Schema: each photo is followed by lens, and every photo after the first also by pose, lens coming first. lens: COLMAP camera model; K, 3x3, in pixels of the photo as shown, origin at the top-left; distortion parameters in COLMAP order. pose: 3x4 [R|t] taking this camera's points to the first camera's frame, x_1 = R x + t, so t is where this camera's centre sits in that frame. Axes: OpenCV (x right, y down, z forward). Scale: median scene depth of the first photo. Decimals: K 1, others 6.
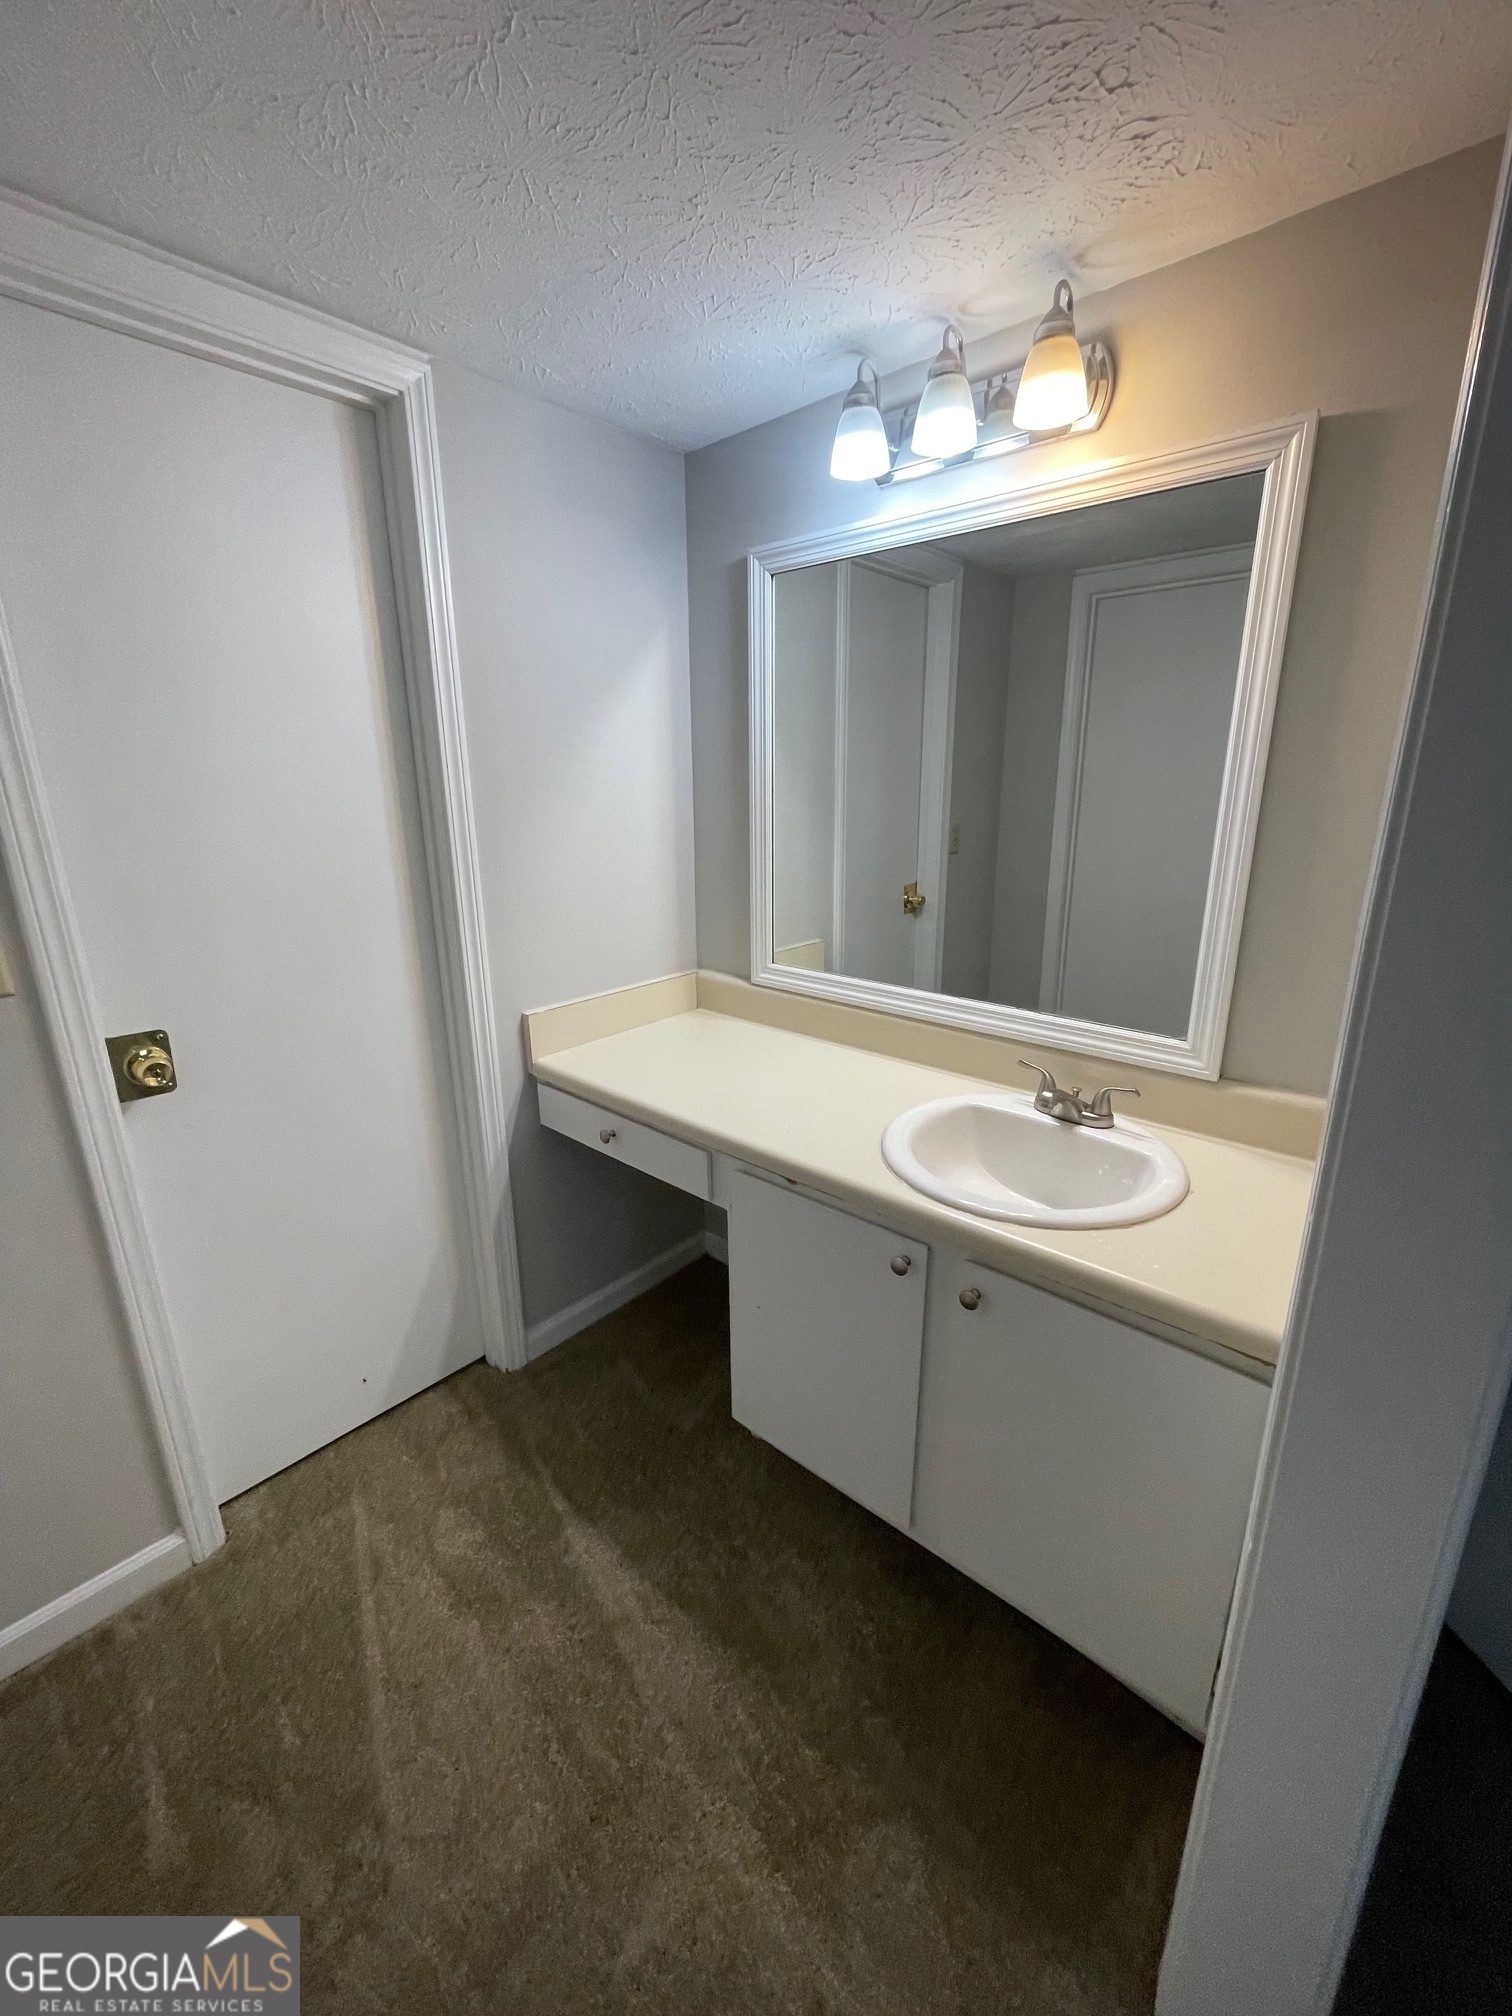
lens RADIAL K [[818.4, 0, 753.3], [0, 818.4, 1047.3], [0, 0, 1]] dist [-0.002303, 0.001289]
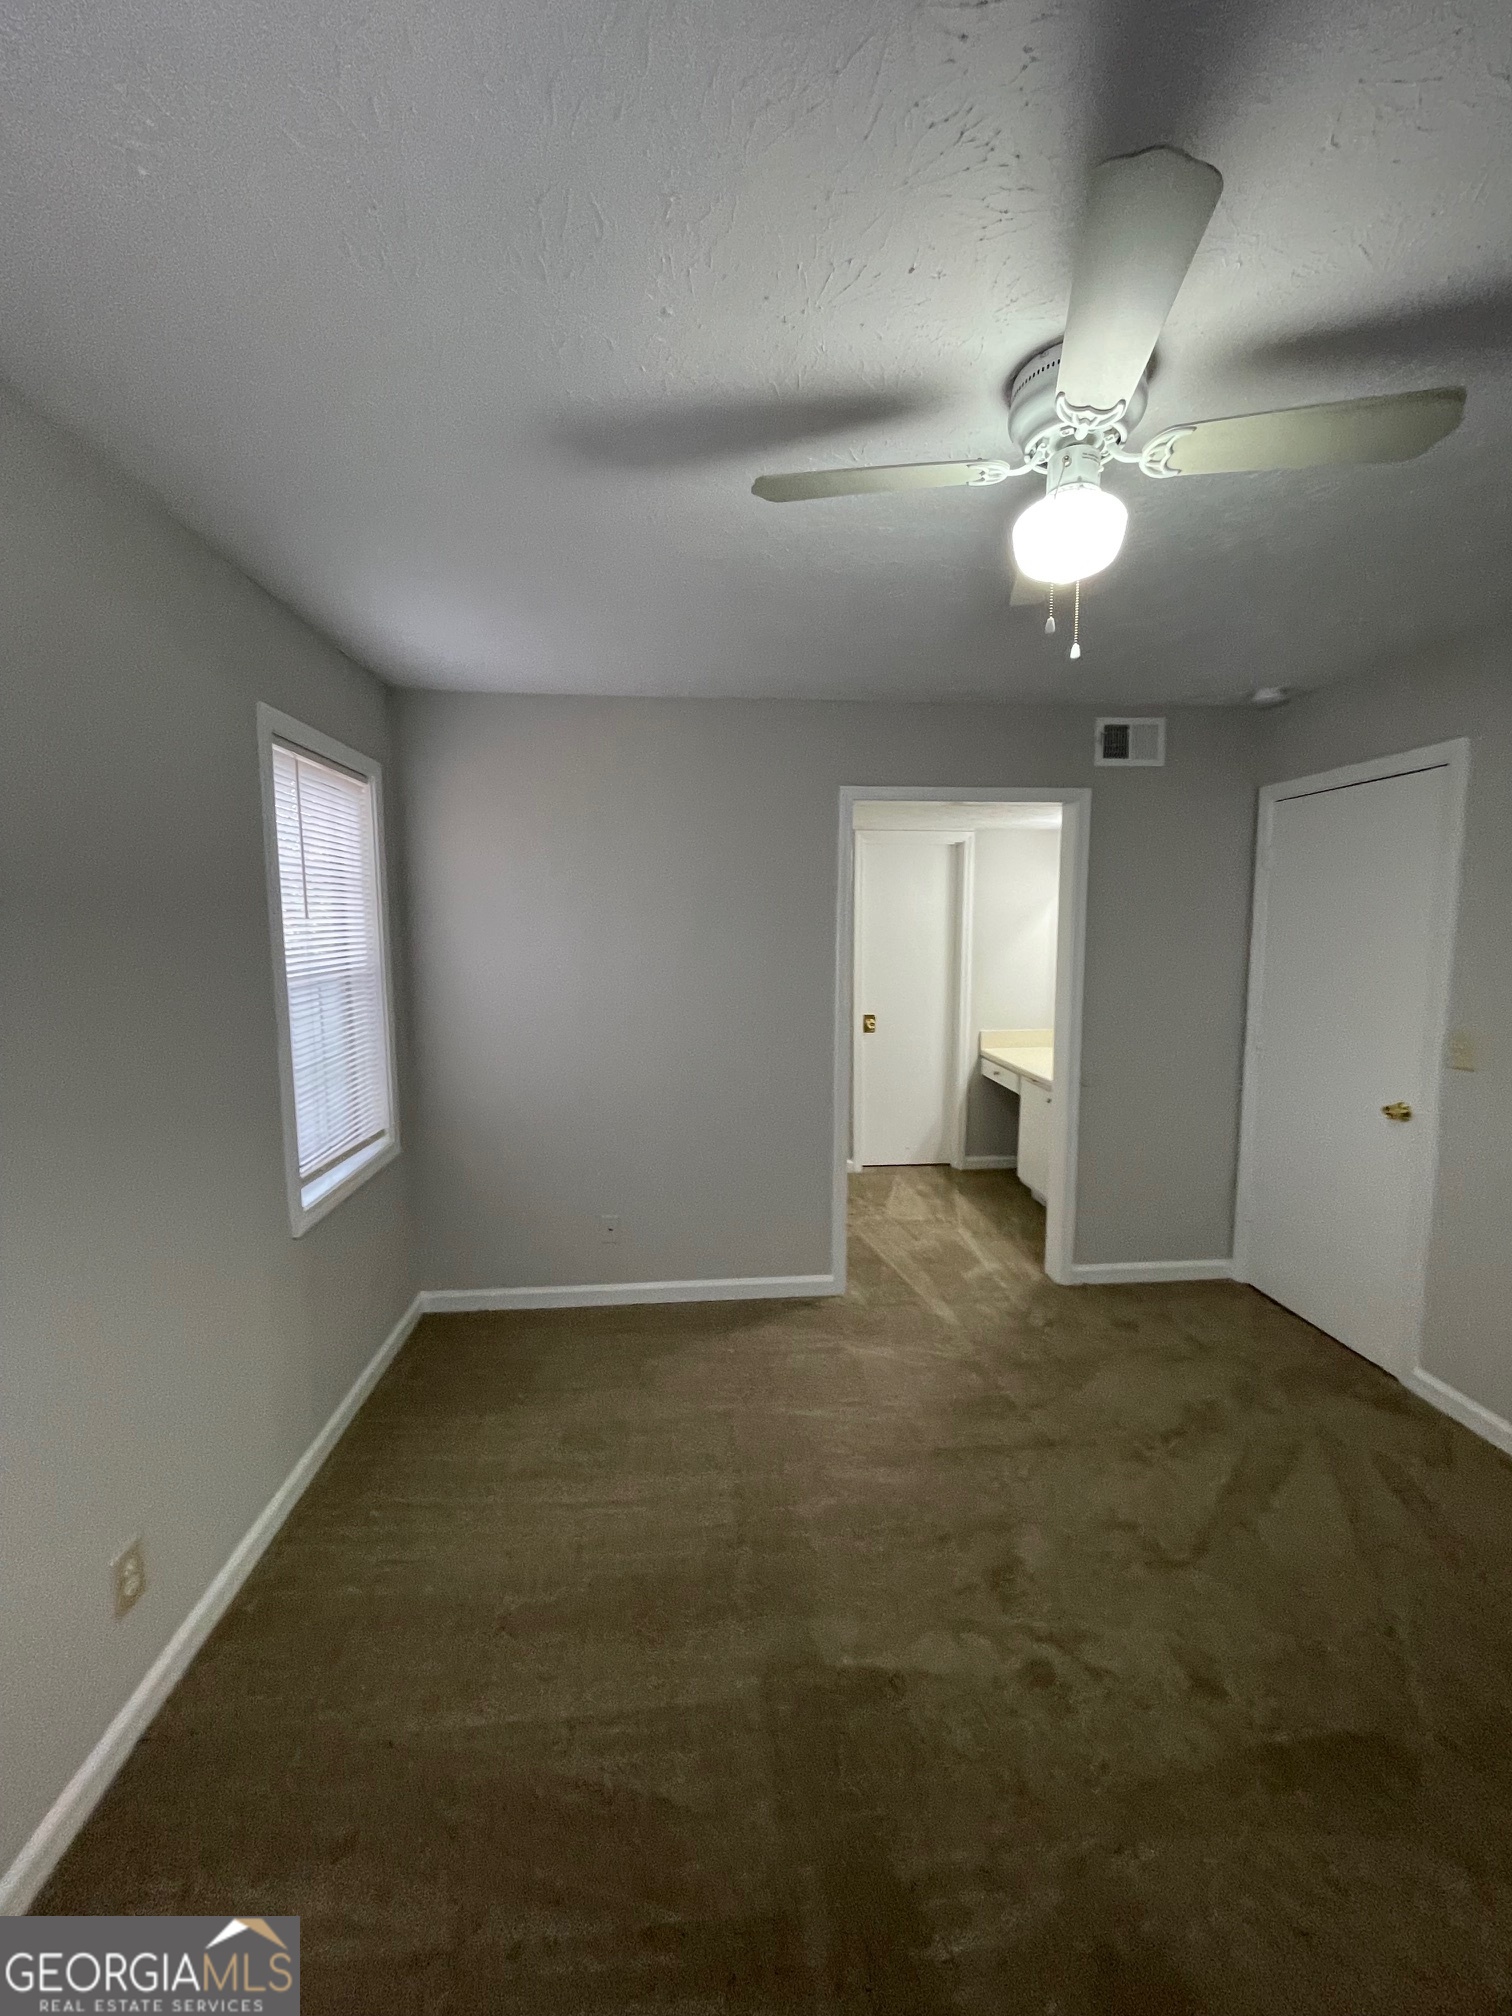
lens RADIAL K [[818.4, 0, 774.3], [0, 818.4, 1015.9], [0, 0, 1]] dist [-0.002303, 0.001289]
pose [[0.742649, 0.058746, -0.667099, 1.234602], [-0.186218, 0.974973, -0.121449, 0.439098], [0.643269, 0.214420, 0.735003, -1.761109]]
